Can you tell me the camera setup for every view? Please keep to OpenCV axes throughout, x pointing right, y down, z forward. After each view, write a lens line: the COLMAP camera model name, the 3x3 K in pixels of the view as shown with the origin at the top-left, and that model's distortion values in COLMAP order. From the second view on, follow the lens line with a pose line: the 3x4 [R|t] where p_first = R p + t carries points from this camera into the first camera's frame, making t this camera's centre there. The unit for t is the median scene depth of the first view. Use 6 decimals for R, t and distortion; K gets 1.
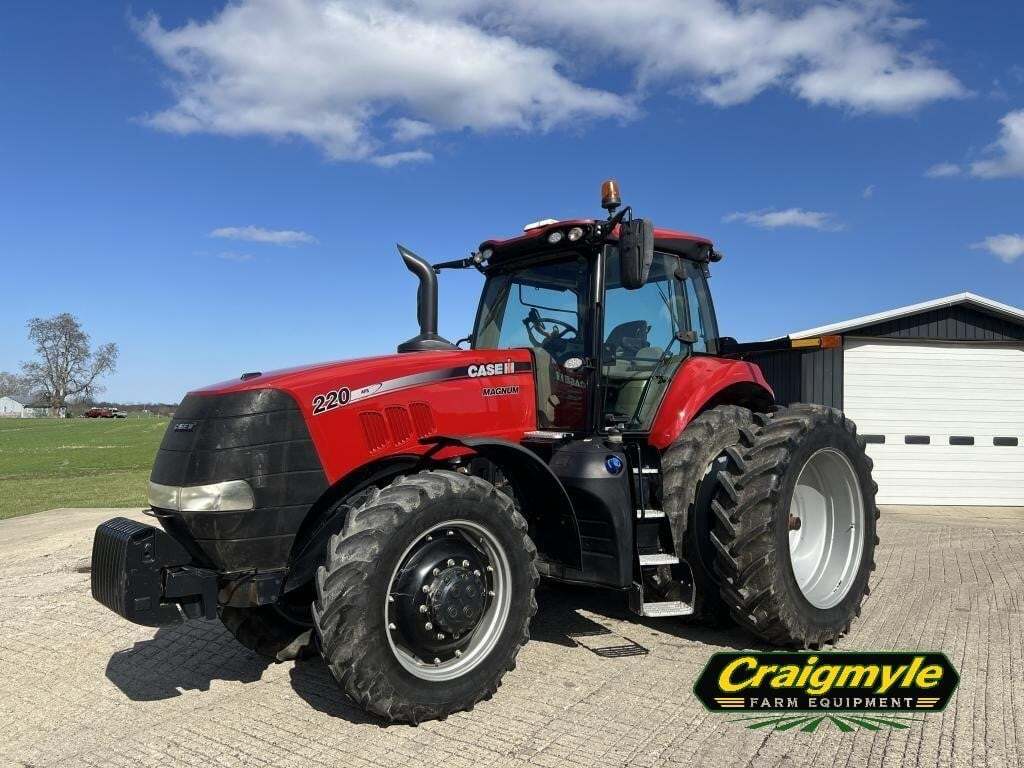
lens RADIAL K [[808.8, 0, 496.6], [0, 808.8, 377.2], [0, 0, 1]] dist [0.034396, -0.041037]
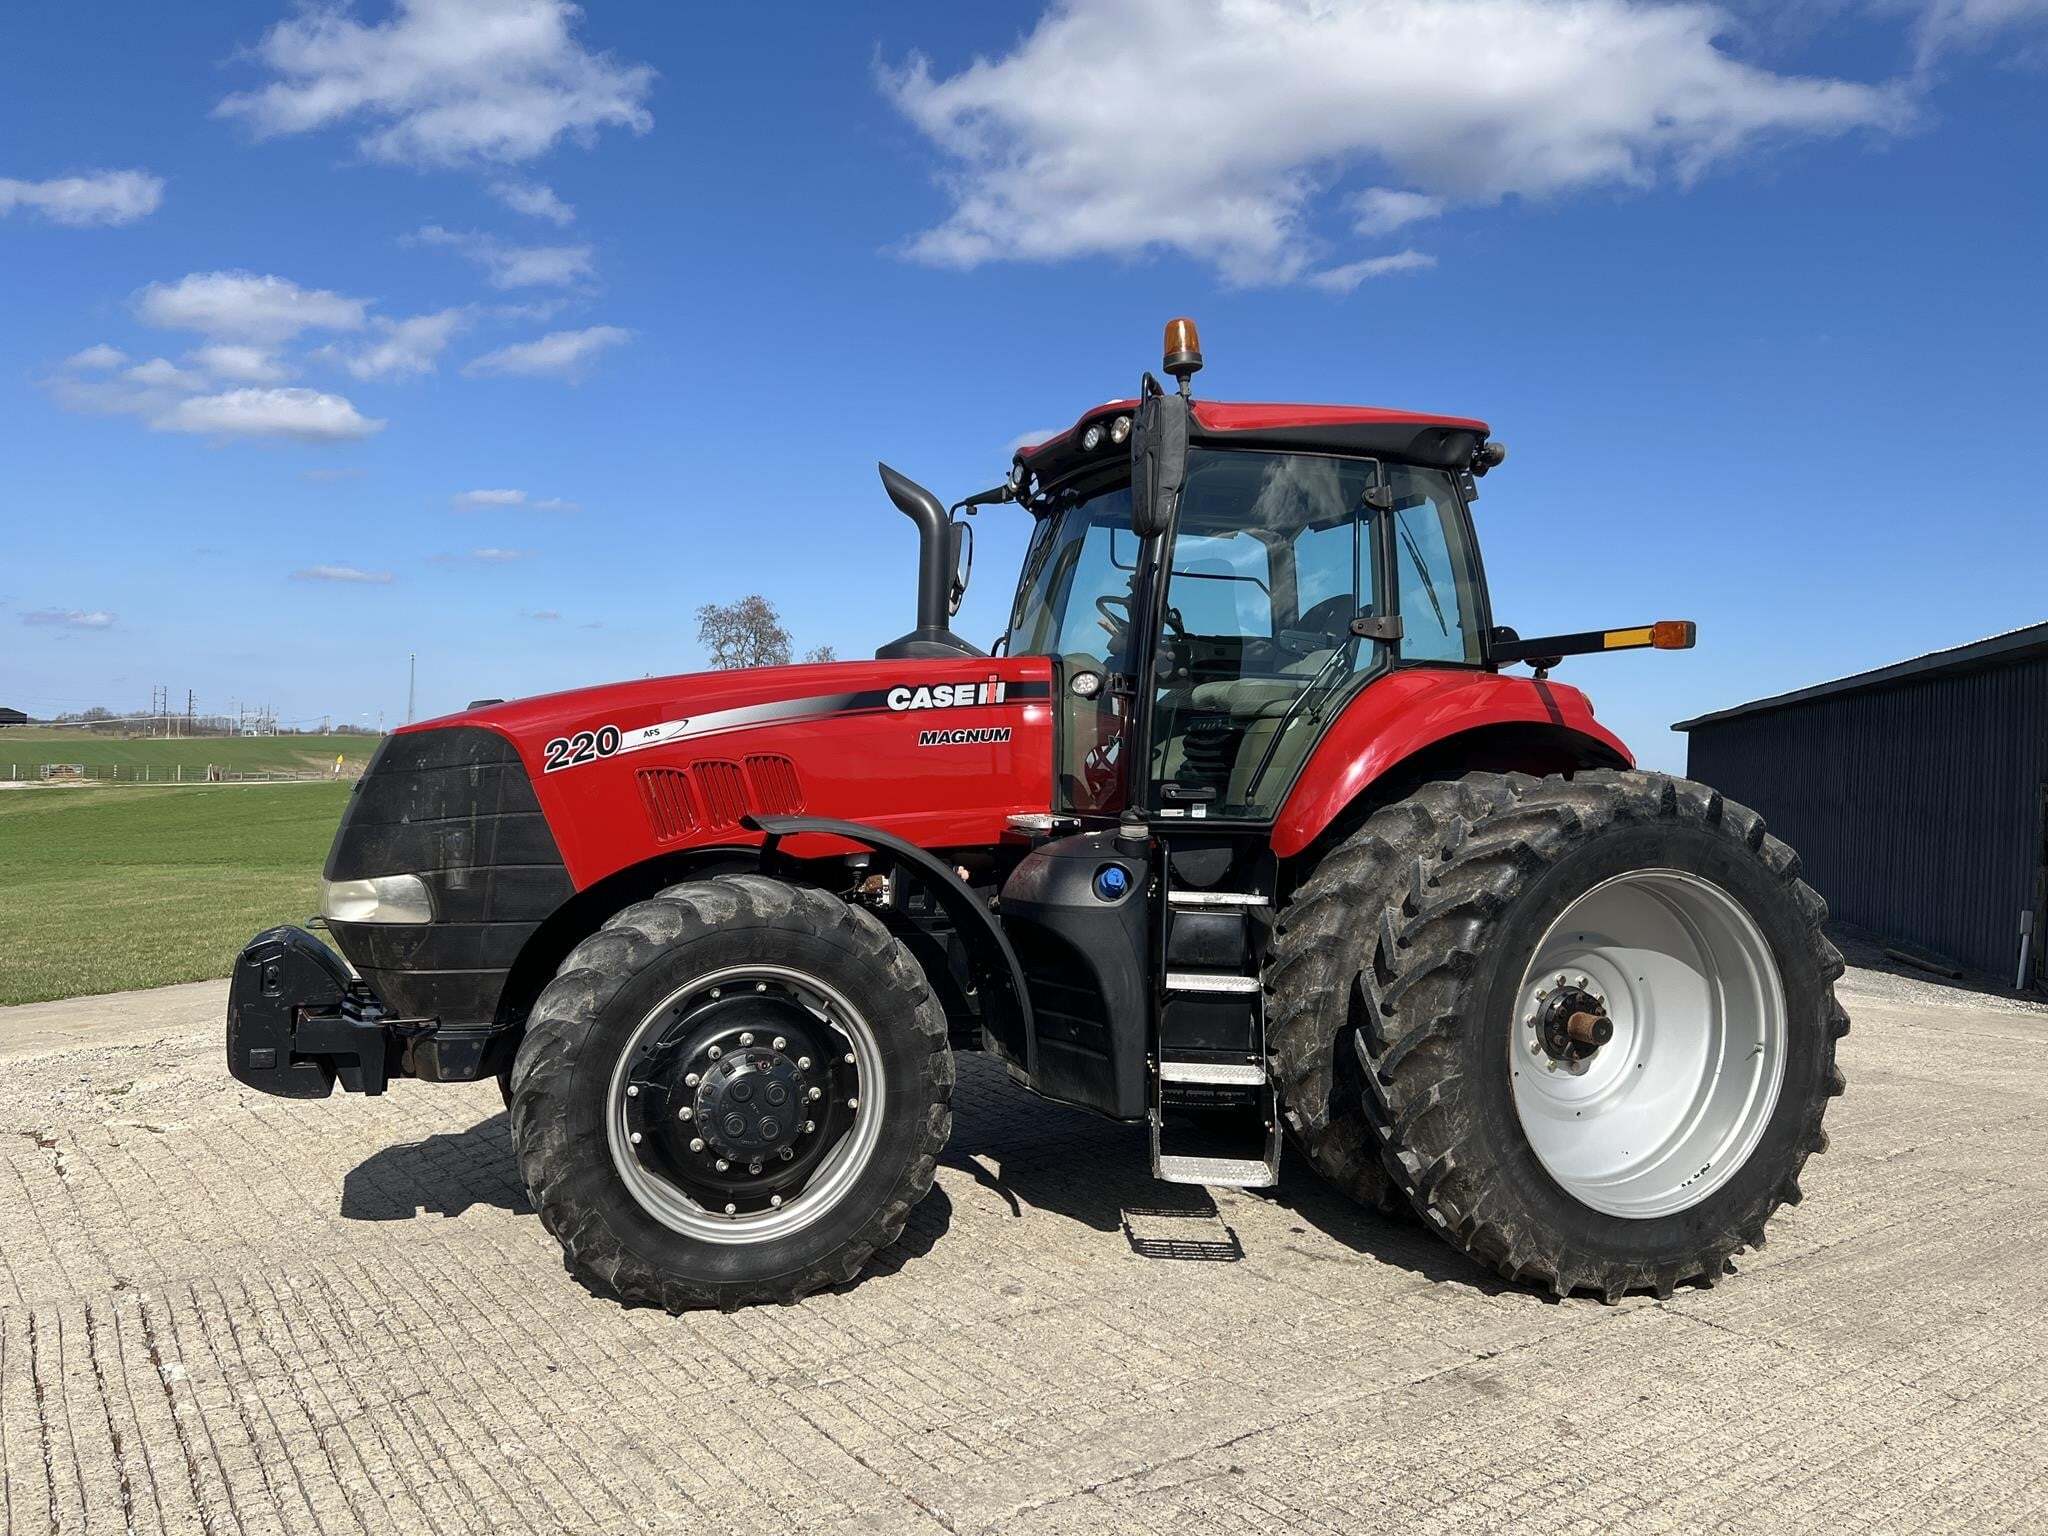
lens RADIAL K [[1571.5, 0, 1013.2], [0, 1571.5, 765.1], [0, 0, 1]] dist [0.023692, -0.030619]
pose [[0.929085, 0.019159, -0.369369, 0.403954], [-0.006174, 0.999322, 0.036306, -0.001421], [0.369814, -0.031451, 0.928573, 0.048245]]
